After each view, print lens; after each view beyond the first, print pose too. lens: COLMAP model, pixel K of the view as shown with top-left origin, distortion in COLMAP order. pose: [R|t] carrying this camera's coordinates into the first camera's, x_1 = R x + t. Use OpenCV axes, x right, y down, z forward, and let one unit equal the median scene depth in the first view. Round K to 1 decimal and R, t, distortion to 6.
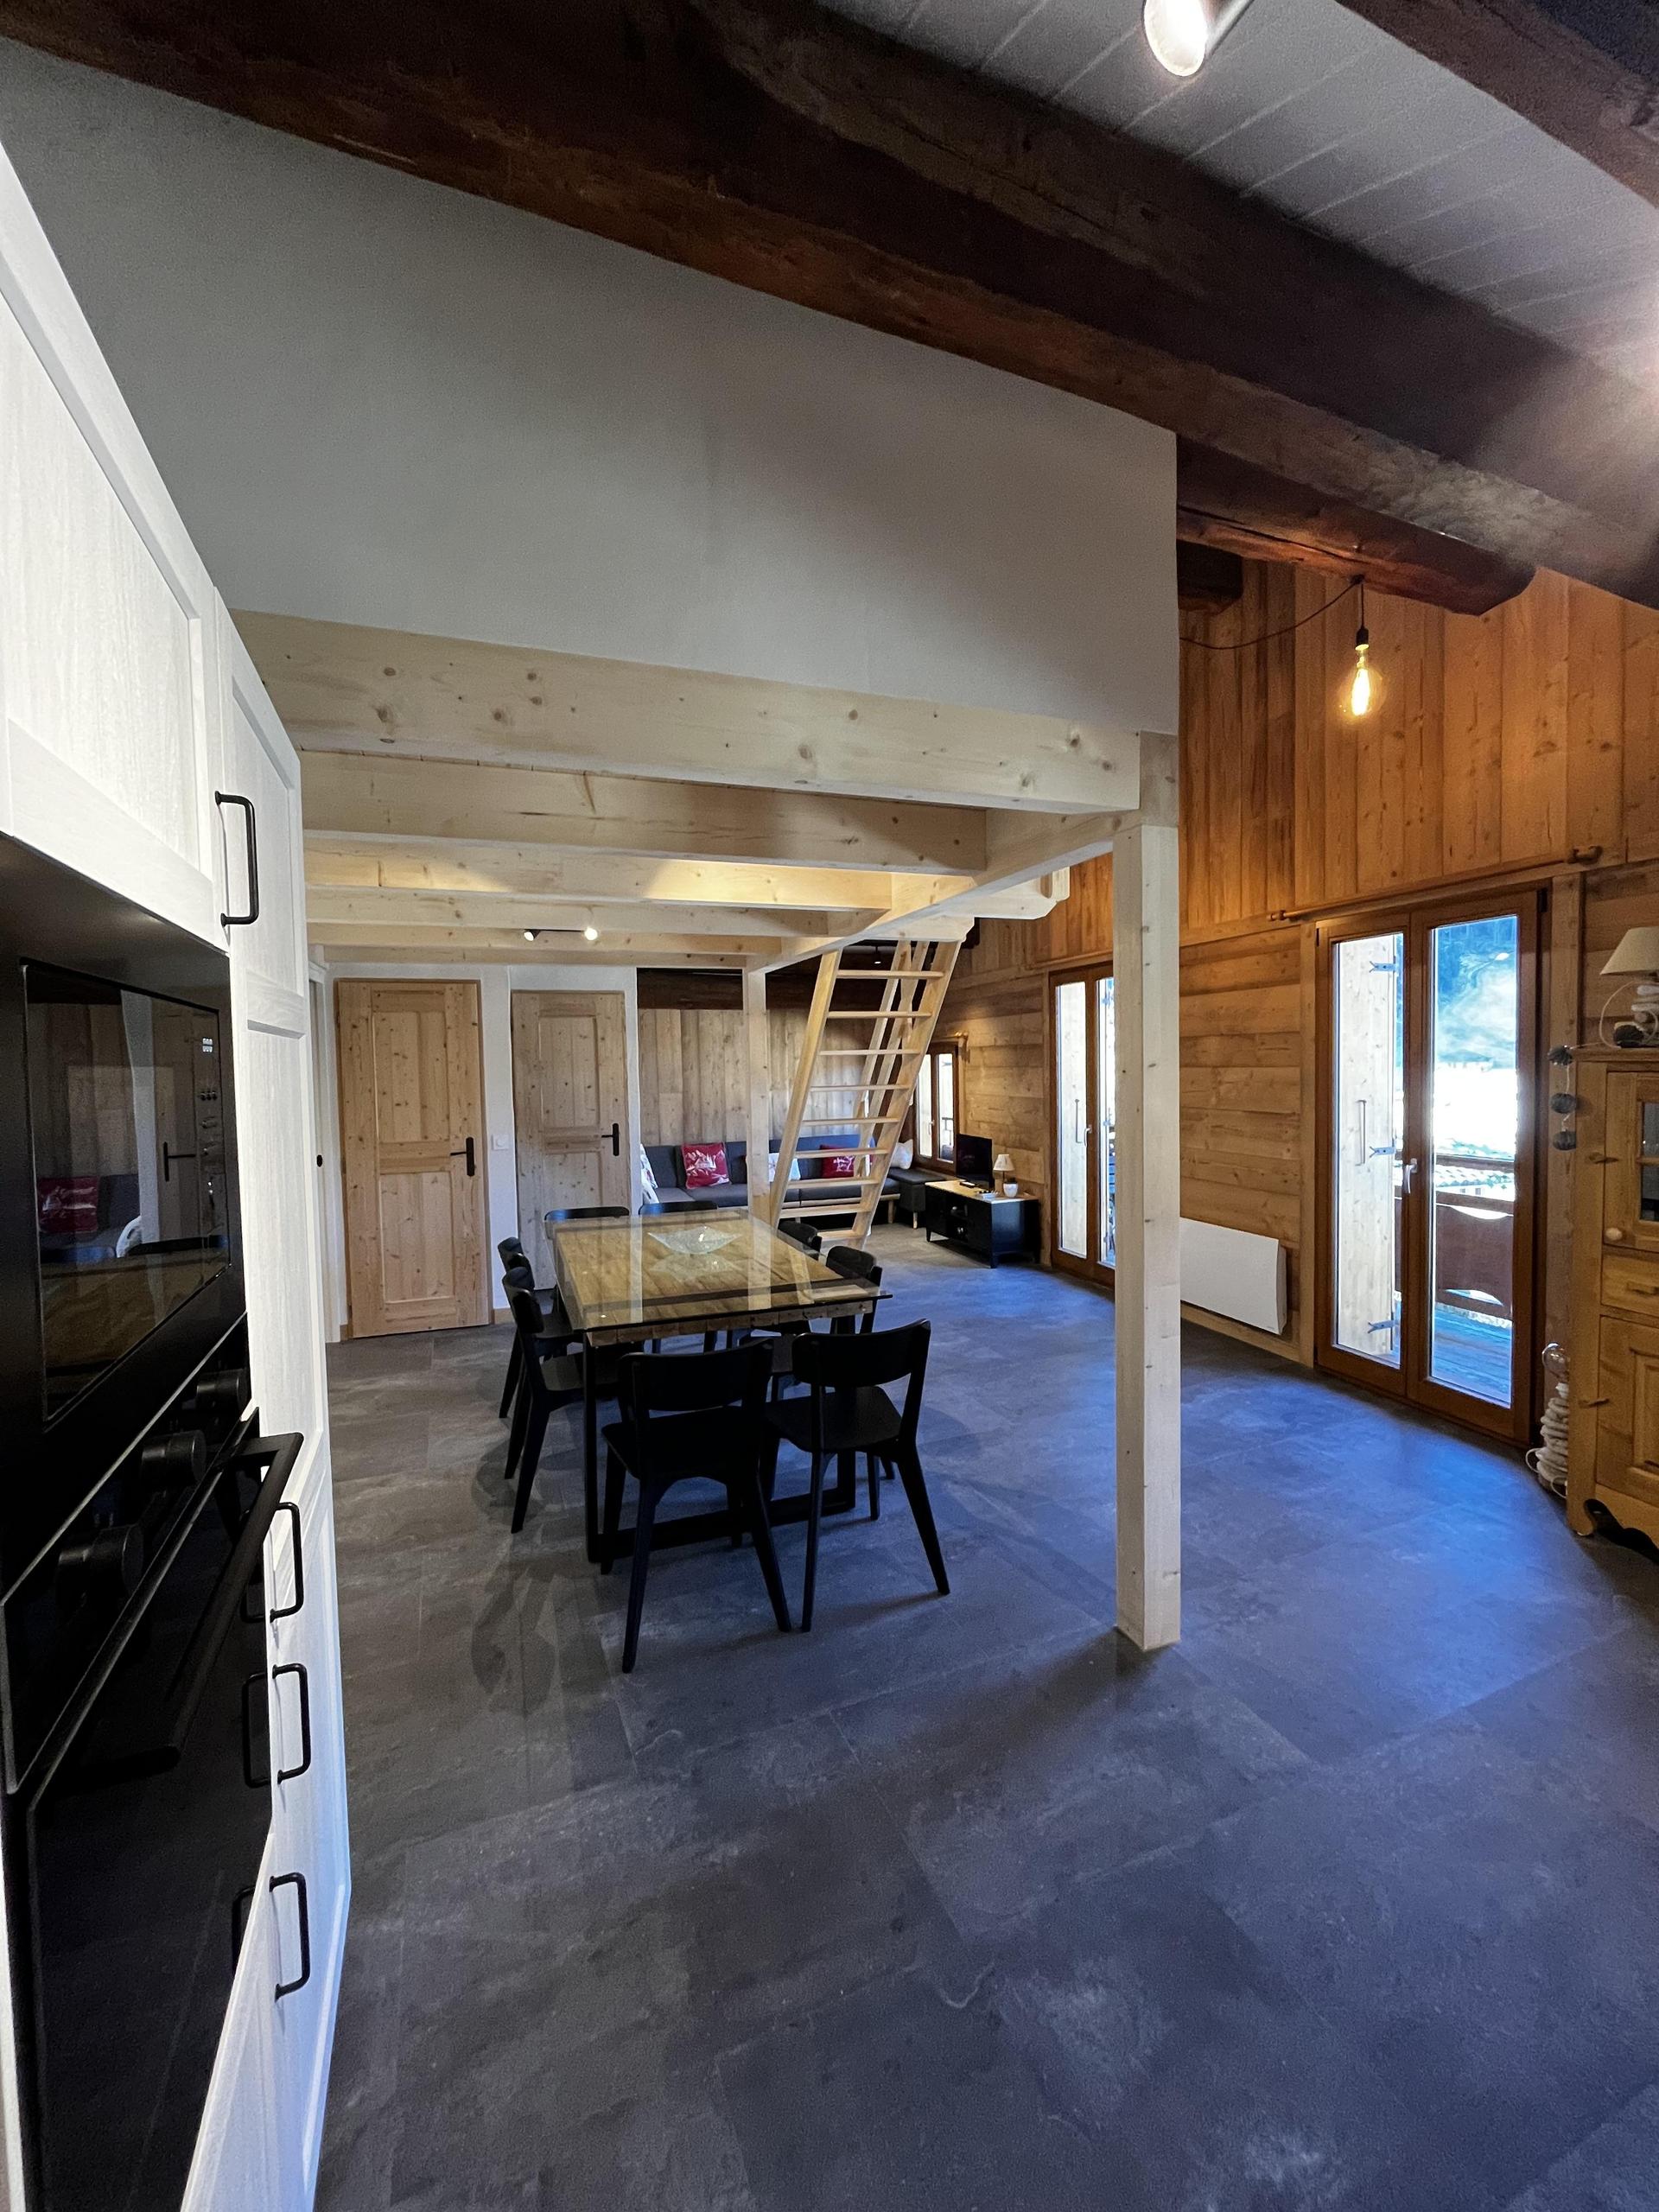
lens RADIAL K [[886.8, 0, 829.5], [0, 886.8, 1097.1], [0, 0, 1]] dist [-0.003366, -0.000120]
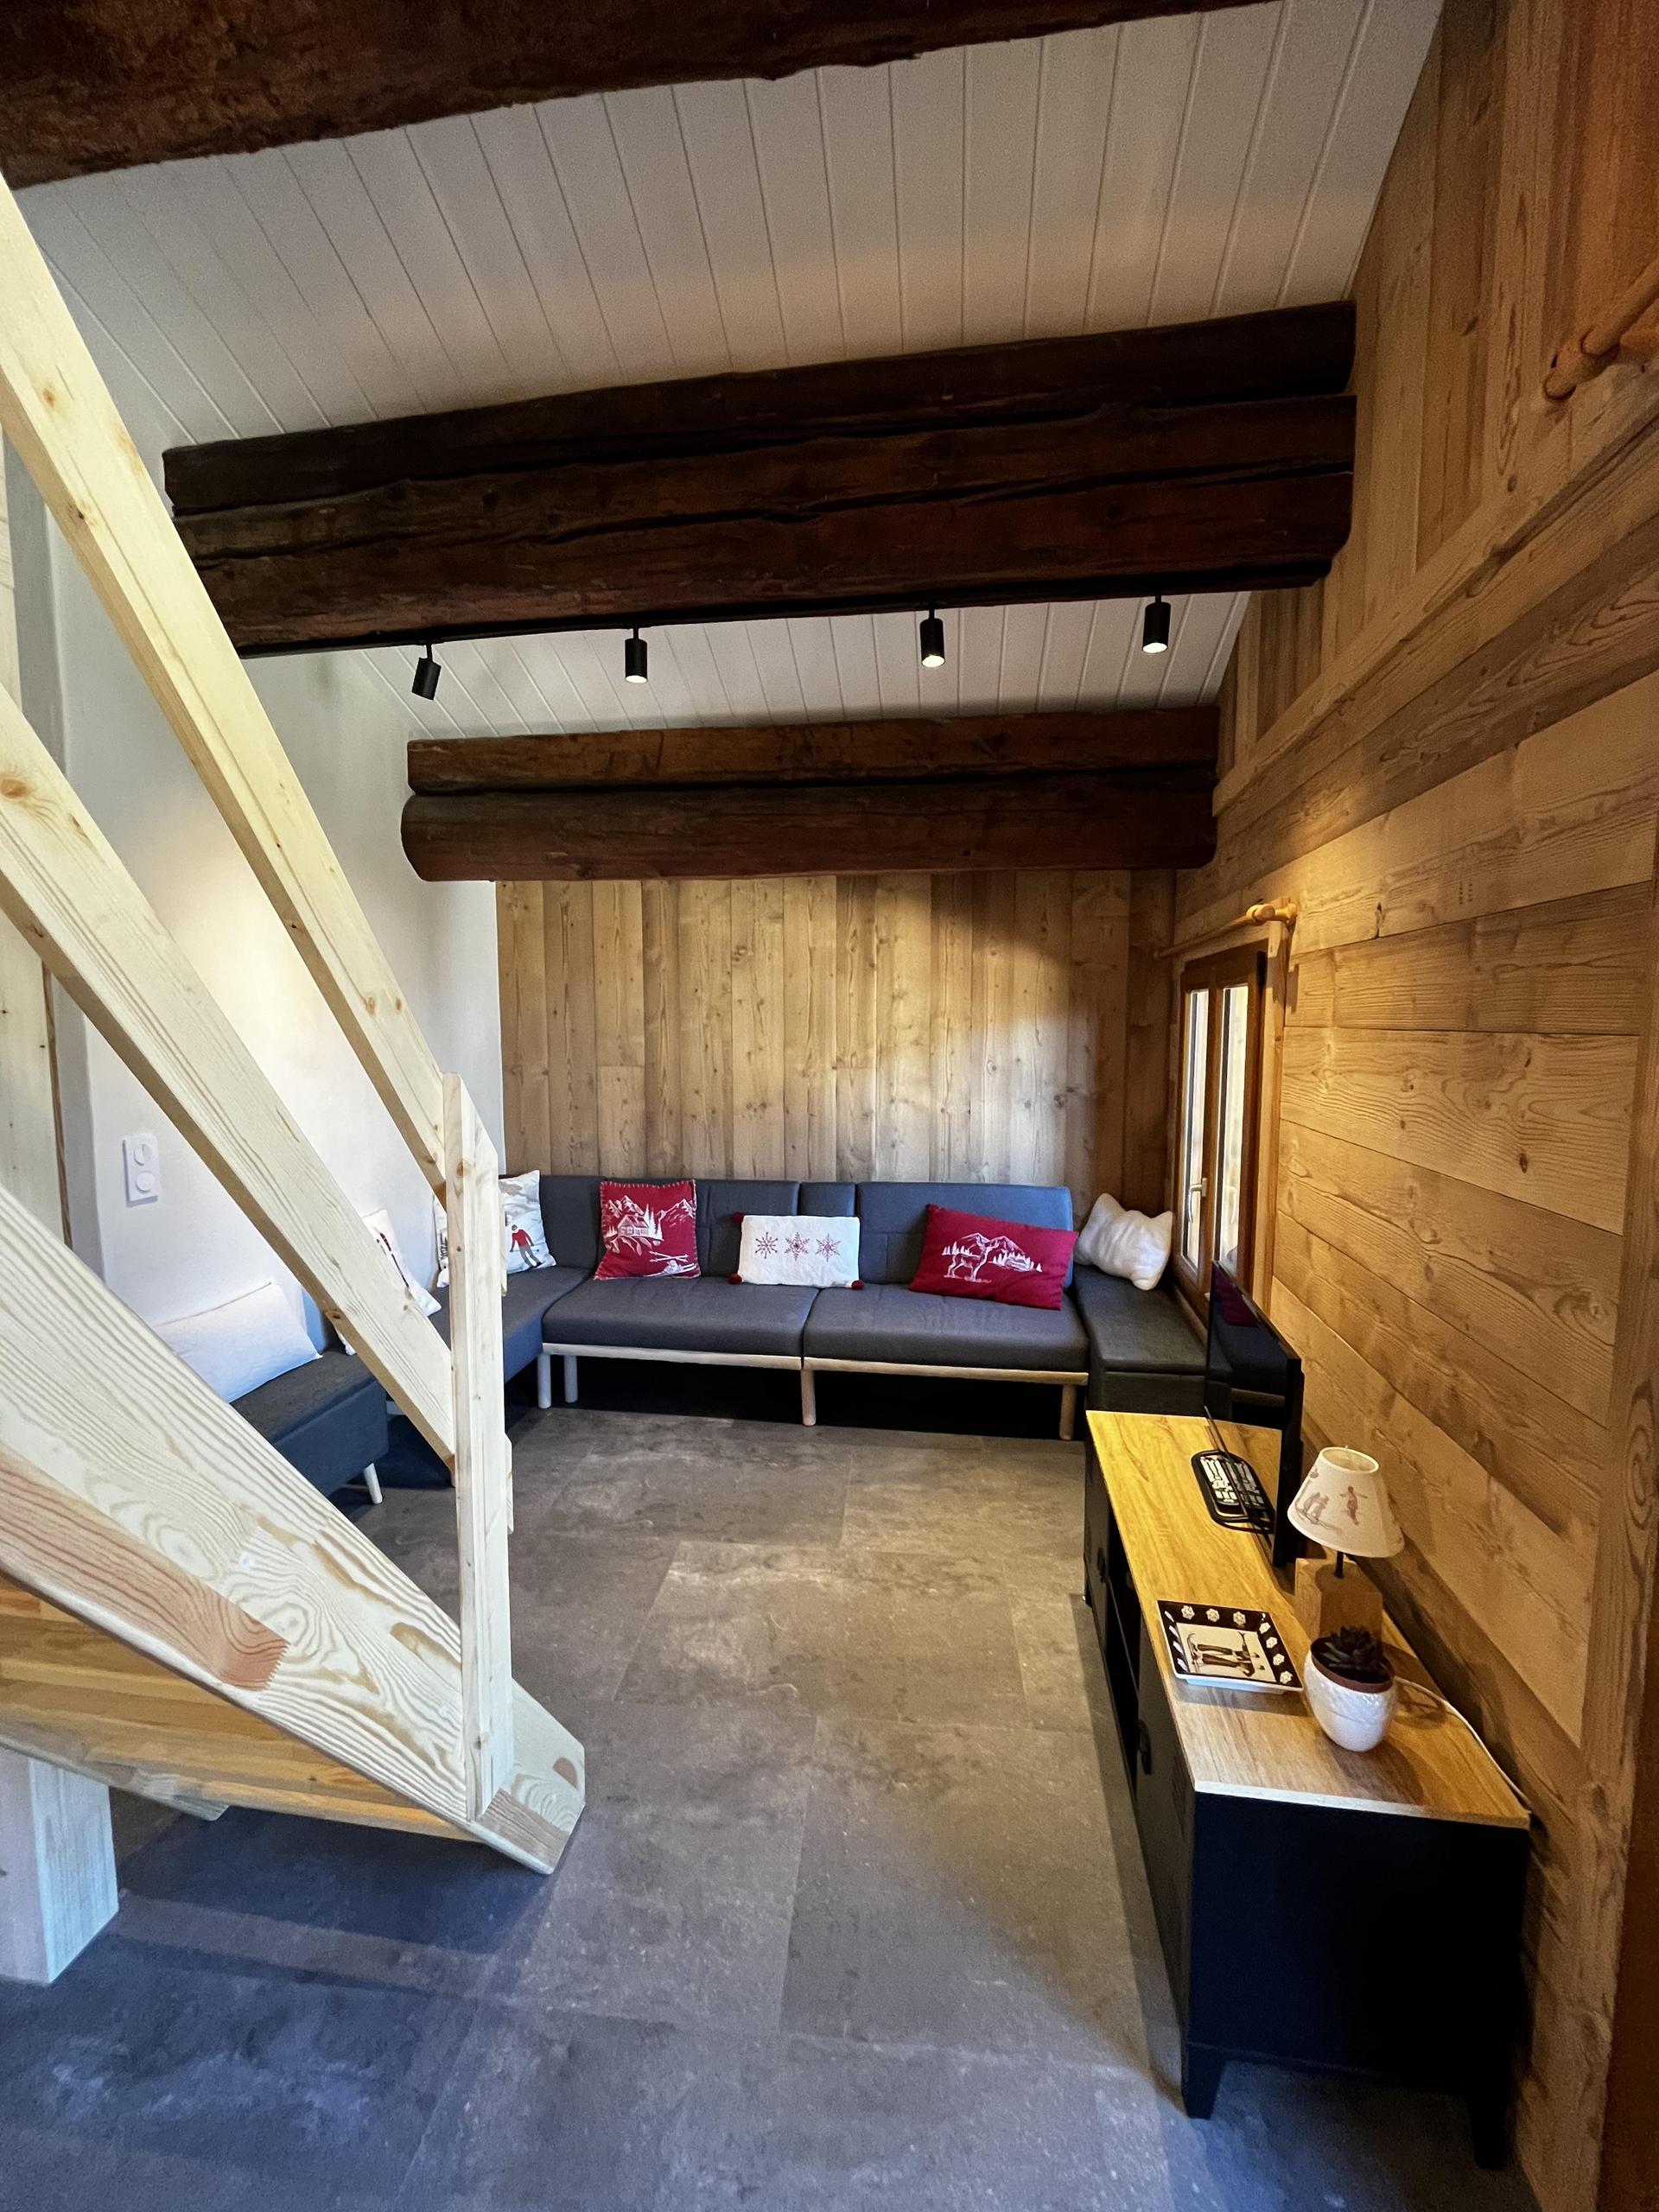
lens RADIAL K [[886.8, 0, 830.1], [0, 886.8, 1112.8], [0, 0, 1]] dist [-0.003366, -0.000120]
pose [[0.878552, 0.068070, -0.472772, 0.375550], [-0.033476, 0.996134, 0.081214, -0.056196], [0.476473, -0.055524, 0.877434, 1.570007]]
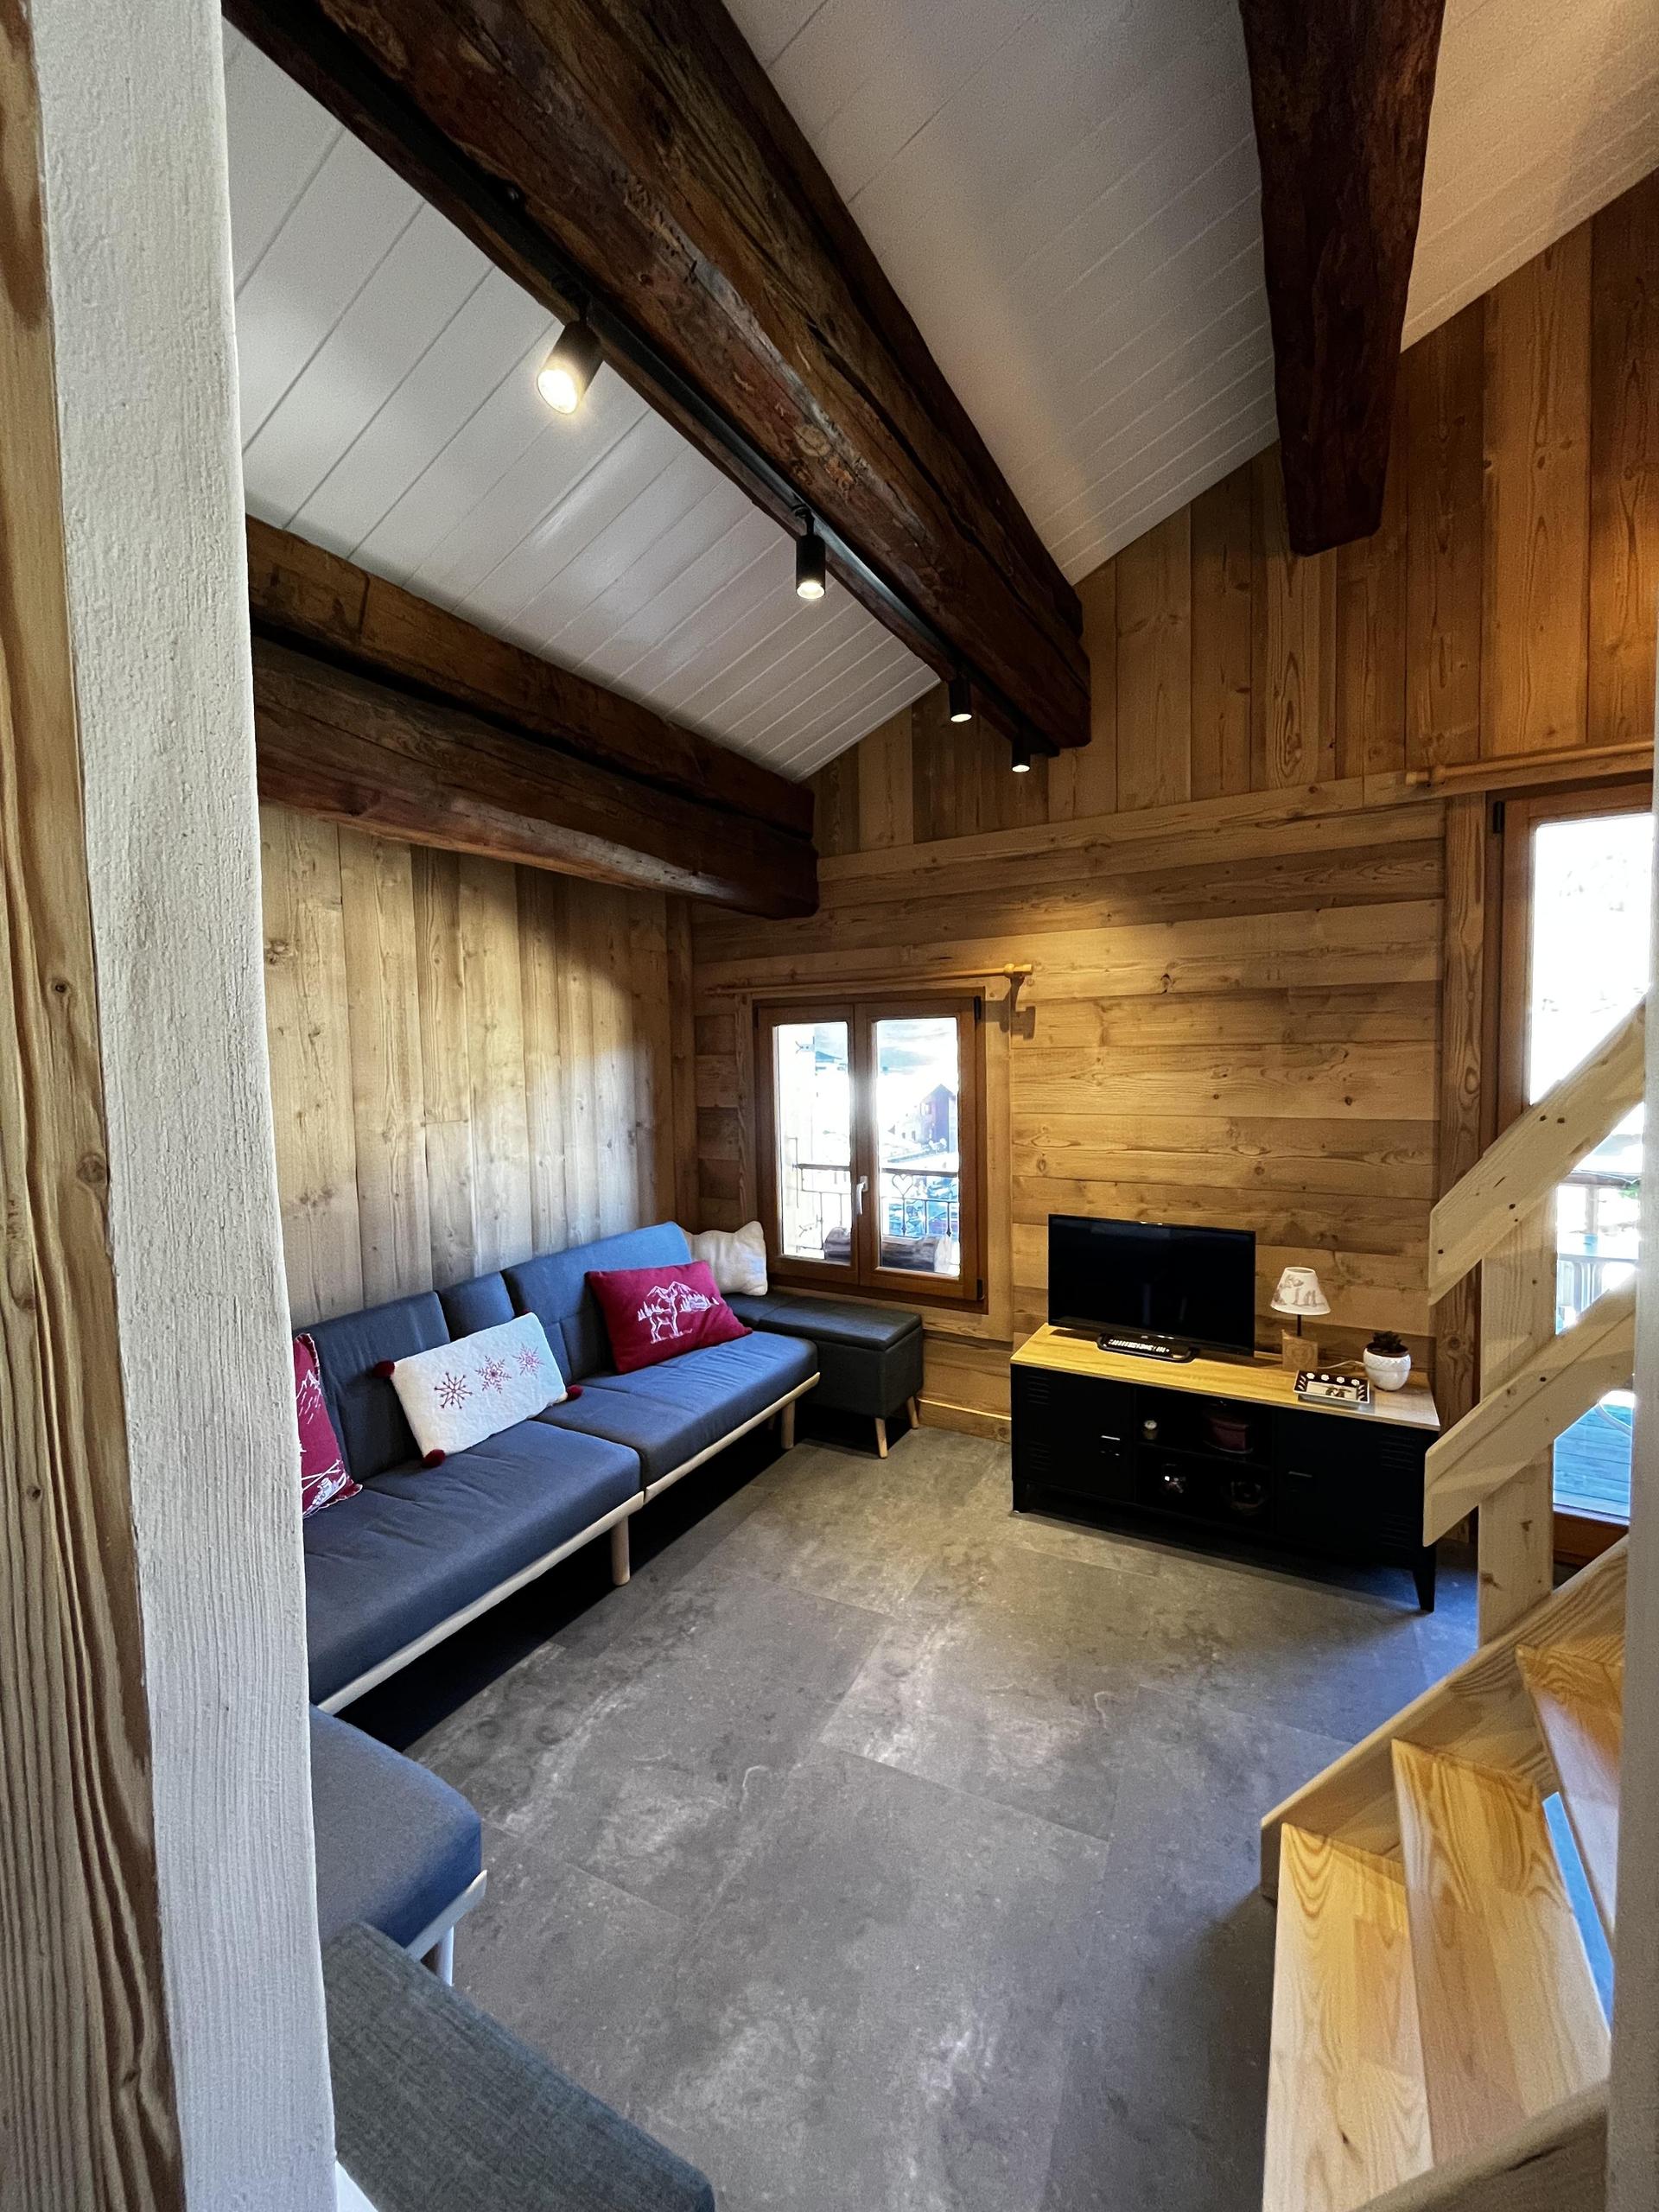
lens RADIAL K [[886.8, 0, 827.0], [0, 886.8, 1112.8], [0, 0, 1]] dist [-0.003366, -0.000120]
pose [[0.758262, -0.044804, 0.650408, -0.423153], [0.032023, 0.998991, 0.031483, -0.045657], [-0.651163, -0.003044, 0.758932, 1.721387]]
